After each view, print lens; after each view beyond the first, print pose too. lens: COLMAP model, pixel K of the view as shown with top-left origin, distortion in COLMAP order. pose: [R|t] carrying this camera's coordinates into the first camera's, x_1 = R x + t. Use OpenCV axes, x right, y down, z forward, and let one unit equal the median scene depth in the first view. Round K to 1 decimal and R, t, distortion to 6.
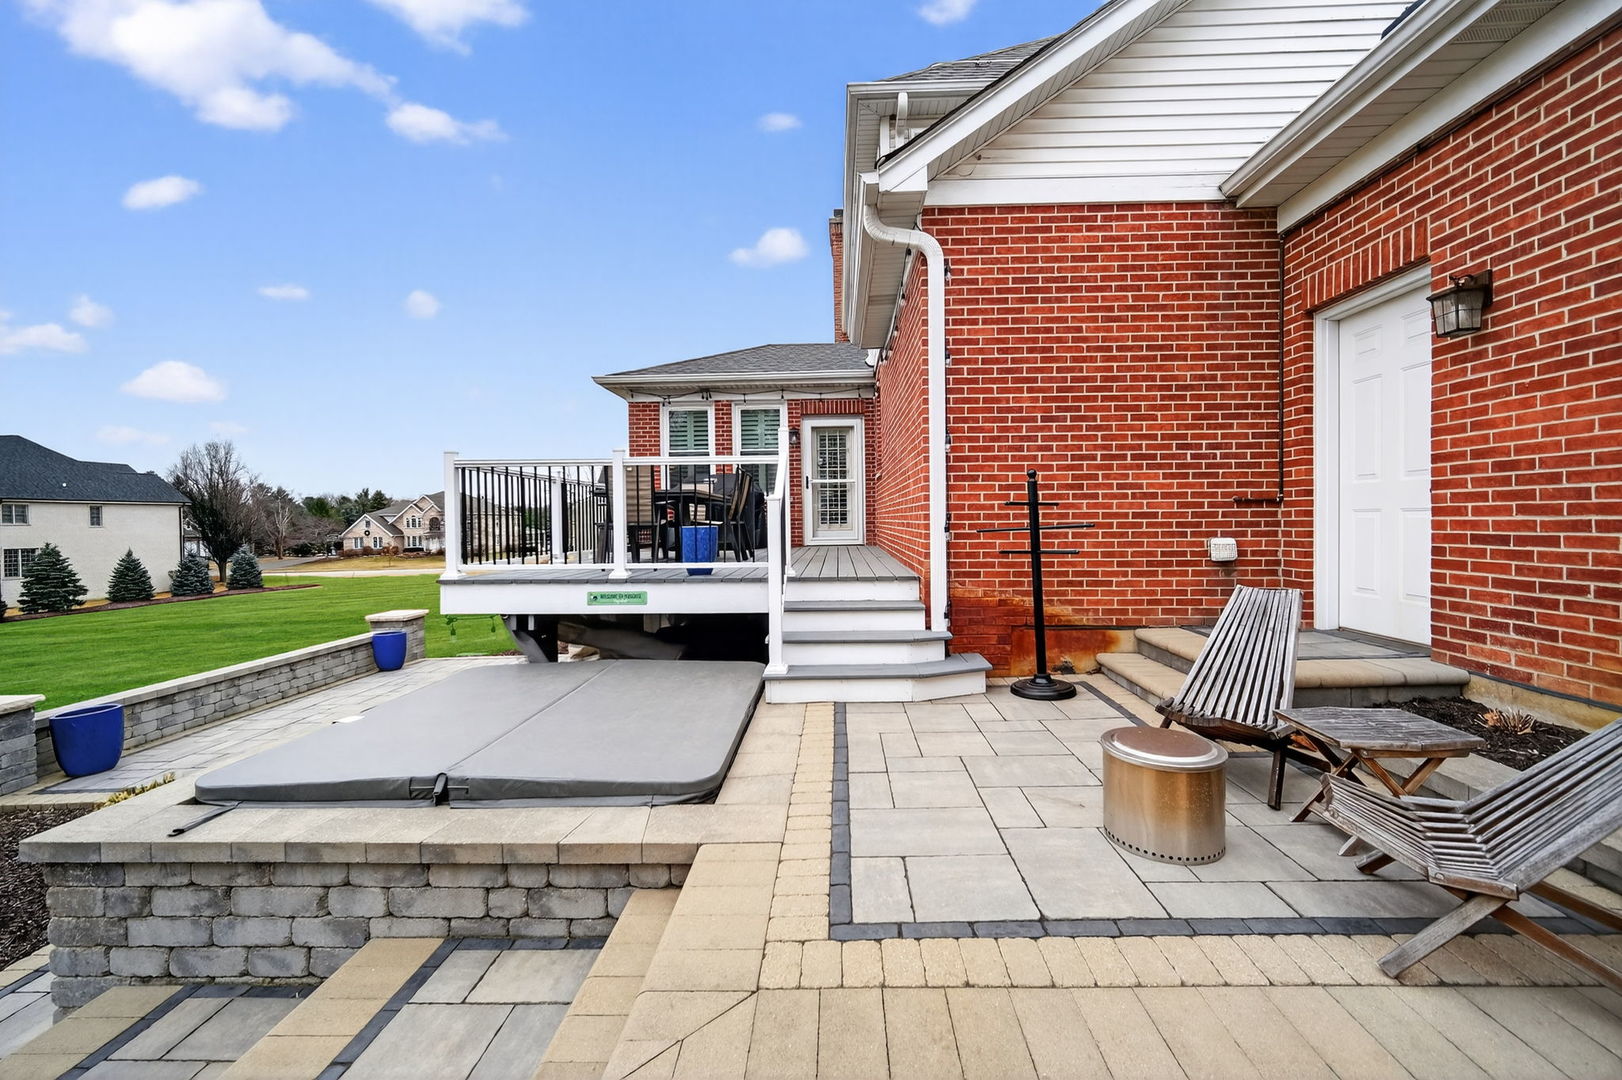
lens RADIAL K [[641.7, 0, 820.3], [0, 641.7, 526.6], [0, 0, 1]] dist [-0.005404, 0.001250]
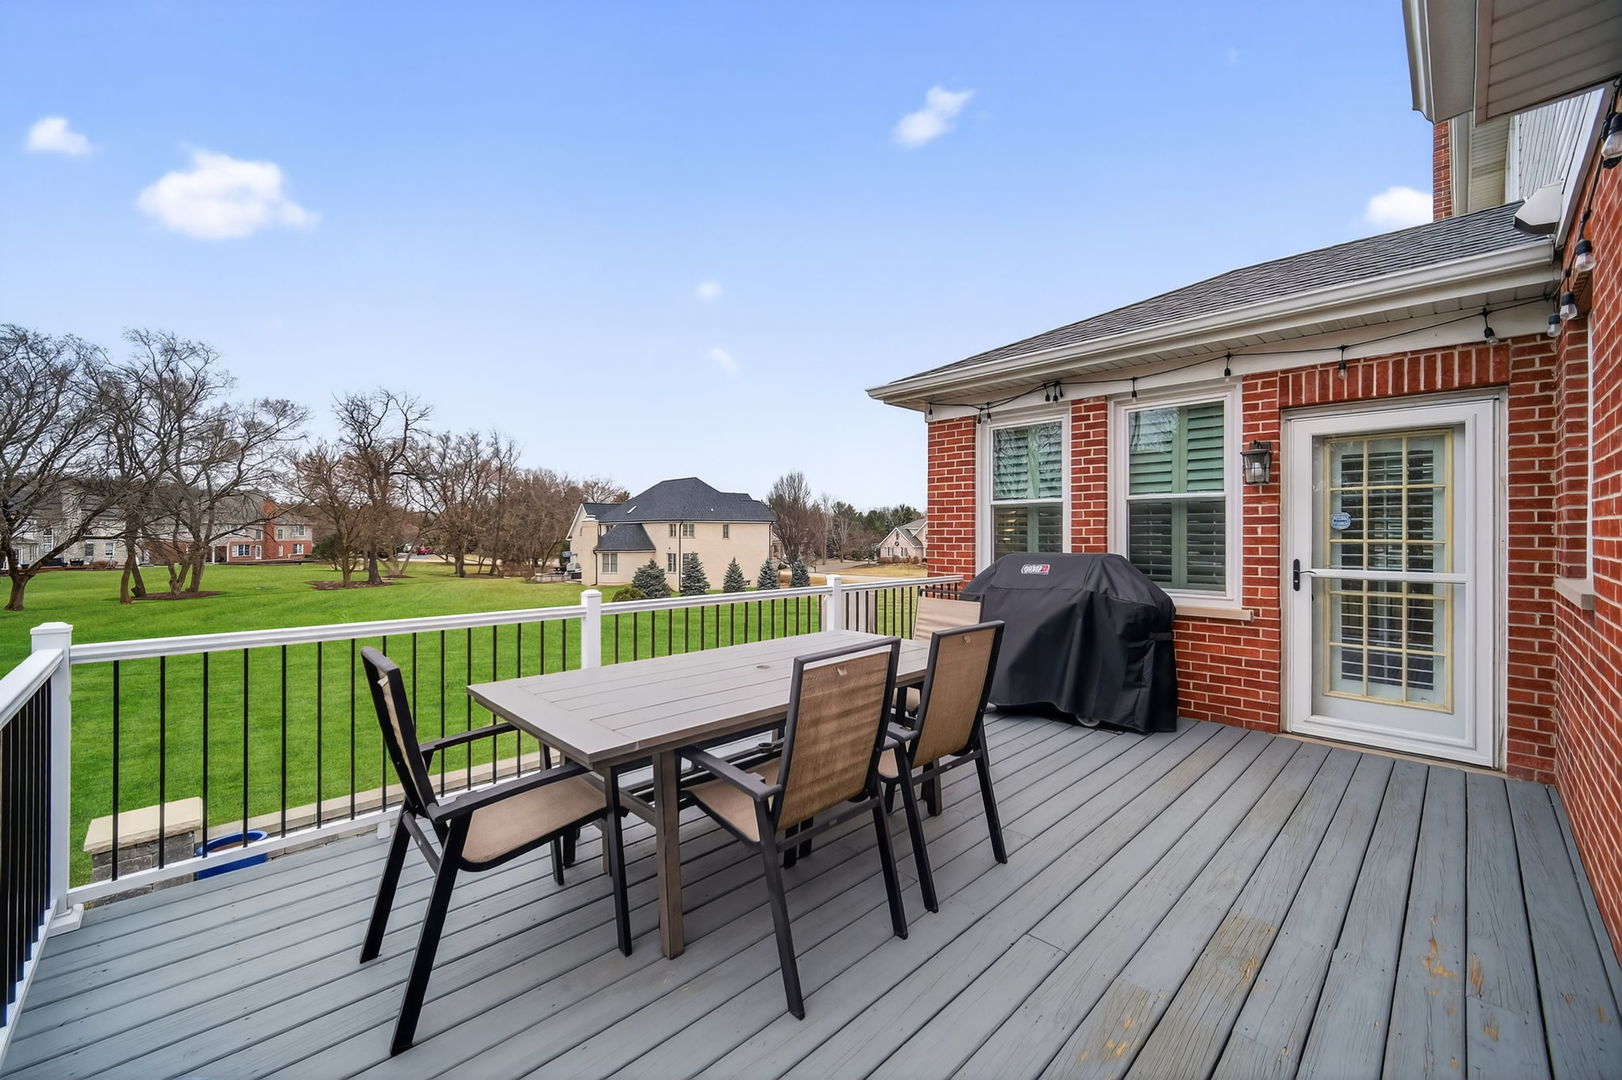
lens RADIAL K [[641.7, 0, 808.5], [0, 641.7, 533.0], [0, 0, 1]] dist [-0.005404, 0.001250]
pose [[0.719950, 0.013245, -0.693899, 0.088513], [-0.019845, 0.999802, -0.001506, -0.211314], [0.693742, 0.014854, 0.720071, 1.187770]]
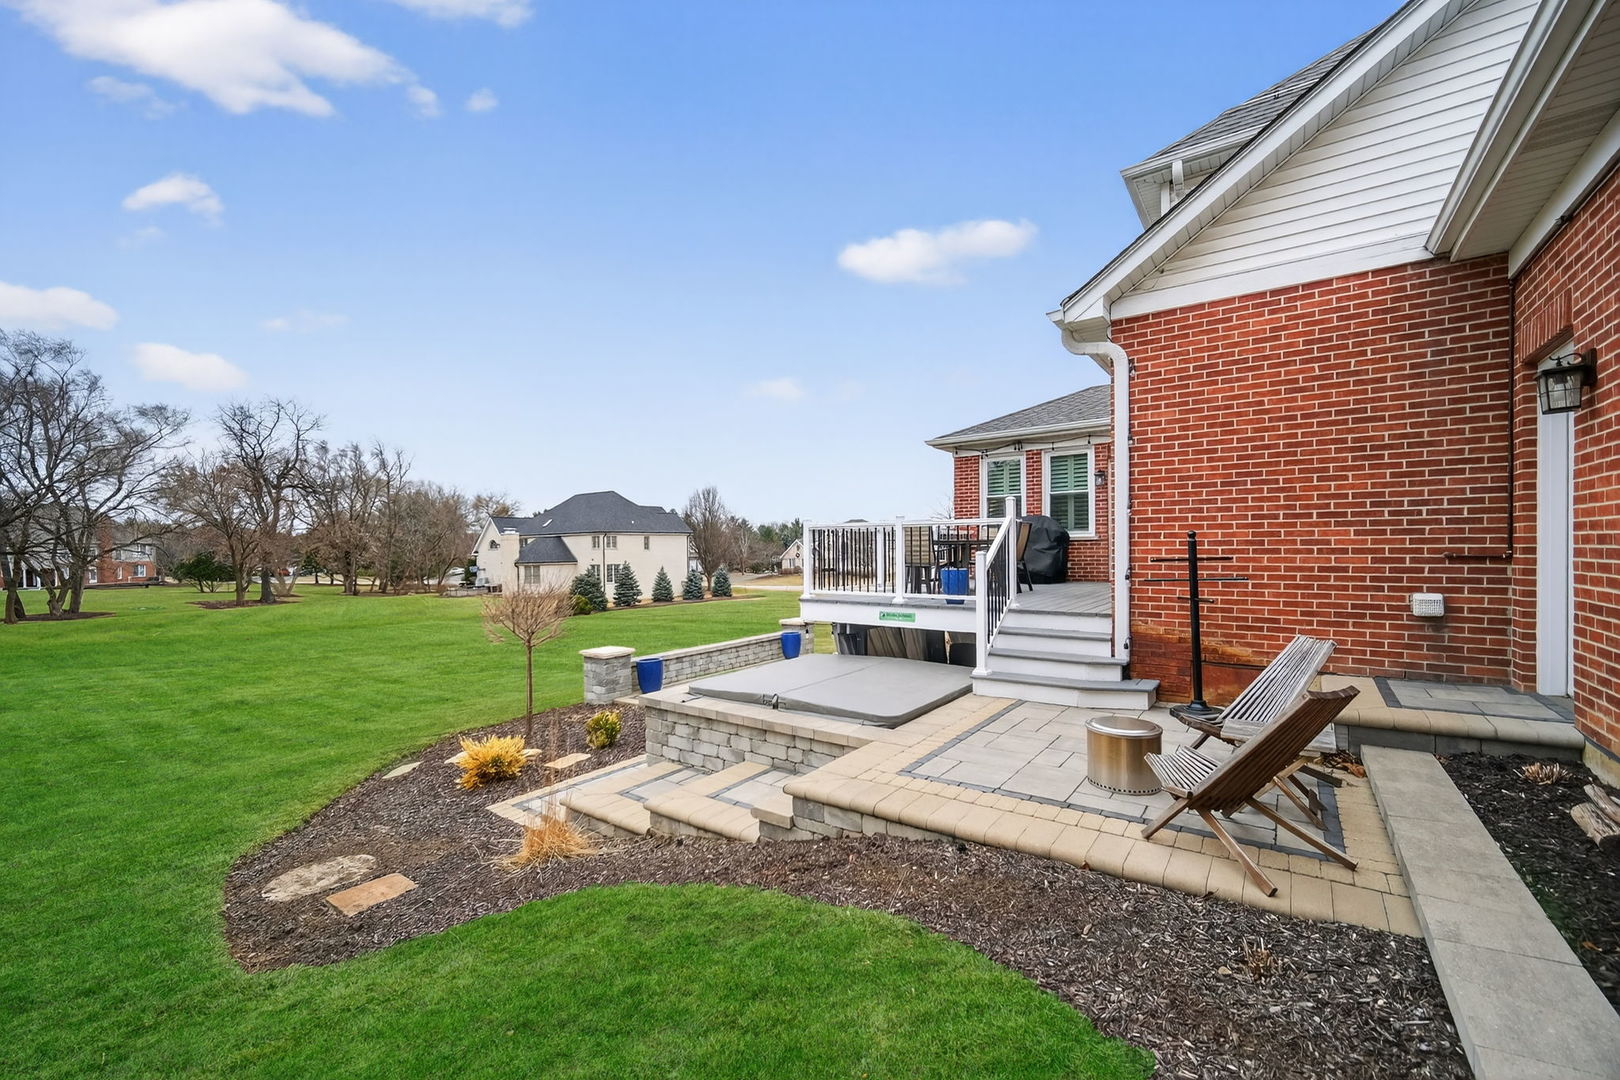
lens RADIAL K [[640.9, 0, 814.8], [0, 640.9, 547.7], [0, 0, 1]] dist [-0.005404, 0.001250]
pose [[0.830744, 0.002252, -0.556650, 0.377475], [-0.004543, 0.999986, -0.002735, -0.046436], [0.556637, 0.004801, 0.830742, -0.368792]]
